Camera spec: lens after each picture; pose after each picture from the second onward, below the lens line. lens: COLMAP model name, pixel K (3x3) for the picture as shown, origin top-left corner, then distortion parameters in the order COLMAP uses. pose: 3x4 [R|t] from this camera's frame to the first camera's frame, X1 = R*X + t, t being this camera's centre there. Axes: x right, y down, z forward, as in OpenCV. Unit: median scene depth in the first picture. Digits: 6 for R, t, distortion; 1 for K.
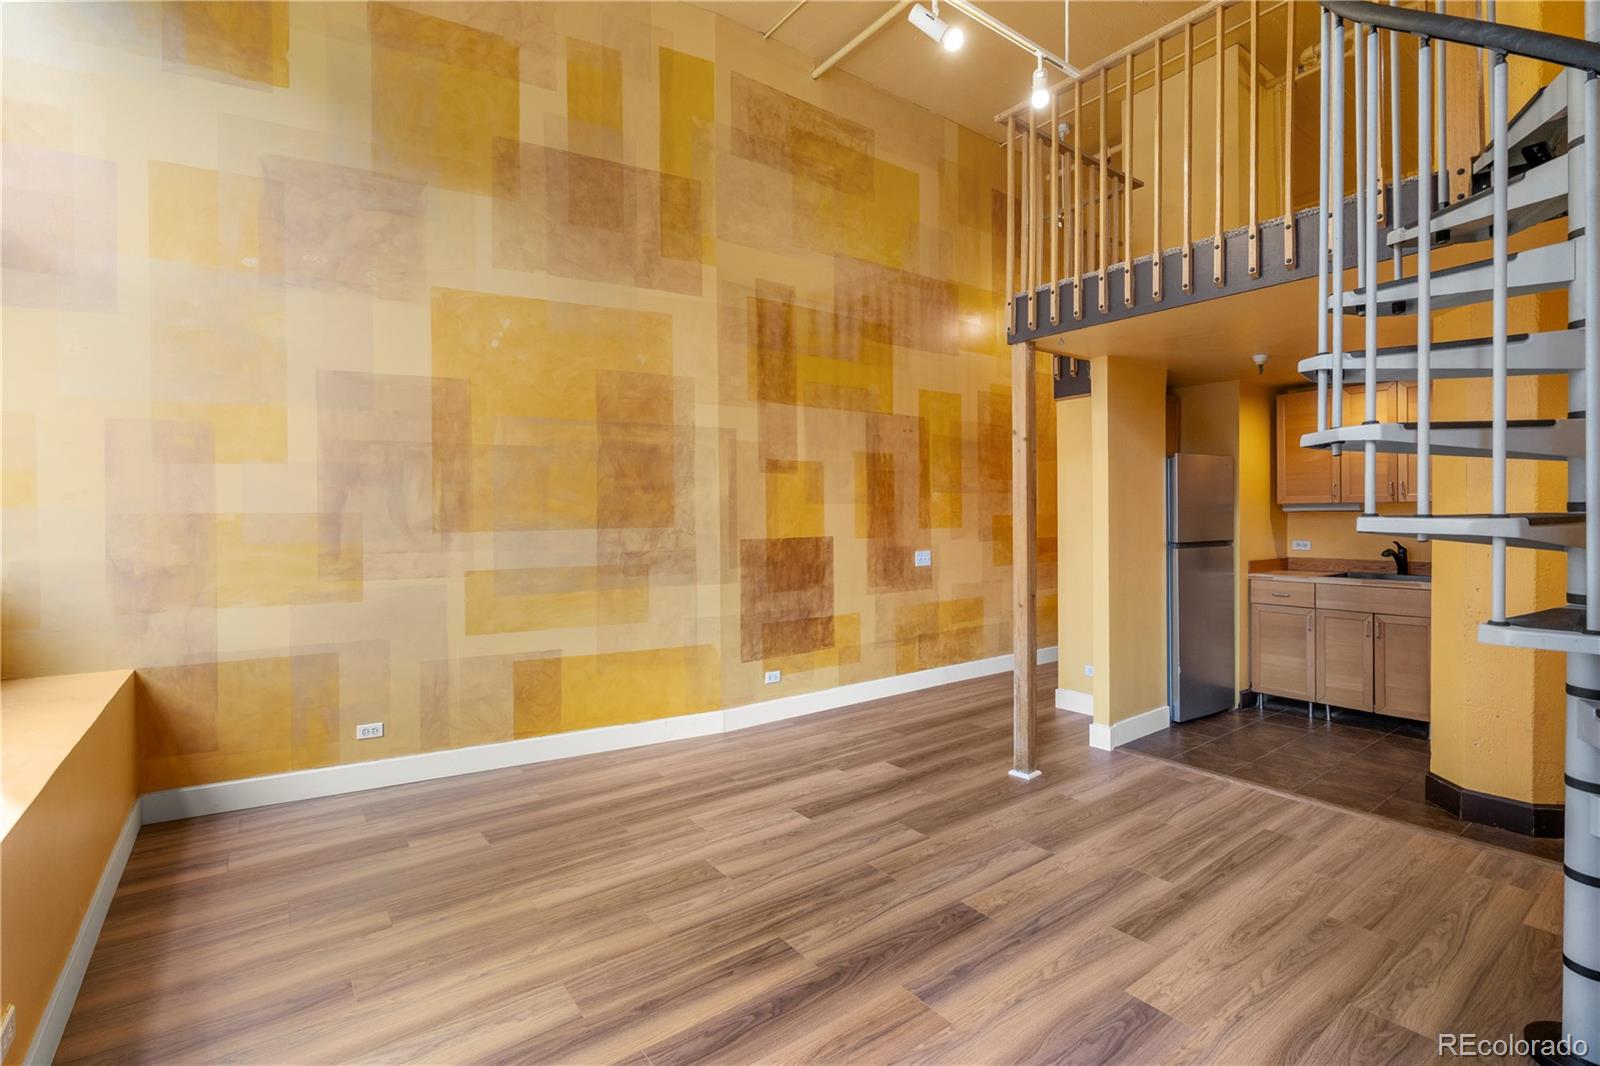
lens RADIAL K [[733.2, 0, 794.2], [0, 733.2, 525.3], [0, 0, 1]] dist [-0.009862, 0.004004]
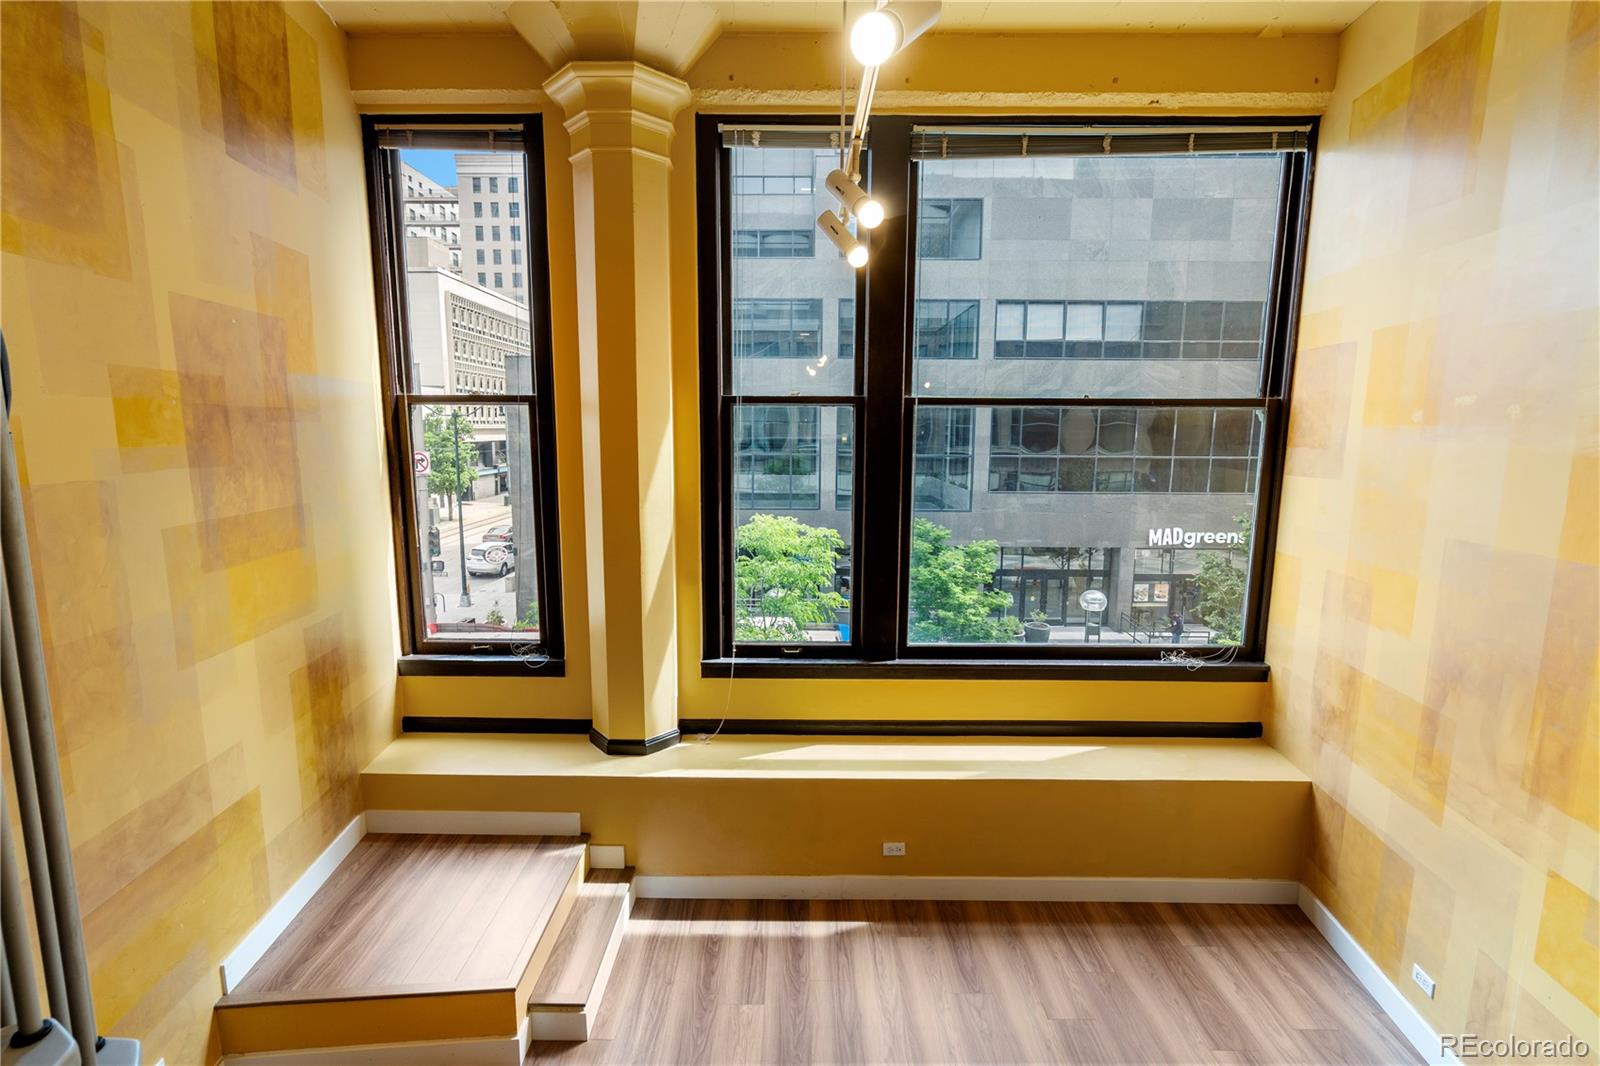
lens RADIAL K [[733.2, 0, 793.3], [0, 733.2, 530.4], [0, 0, 1]] dist [-0.009862, 0.004004]
pose [[-0.602277, 0.117836, -0.789543, 0.439895], [-0.015222, 0.987171, 0.158942, -0.344564], [0.798142, 0.107745, -0.592756, 0.908812]]
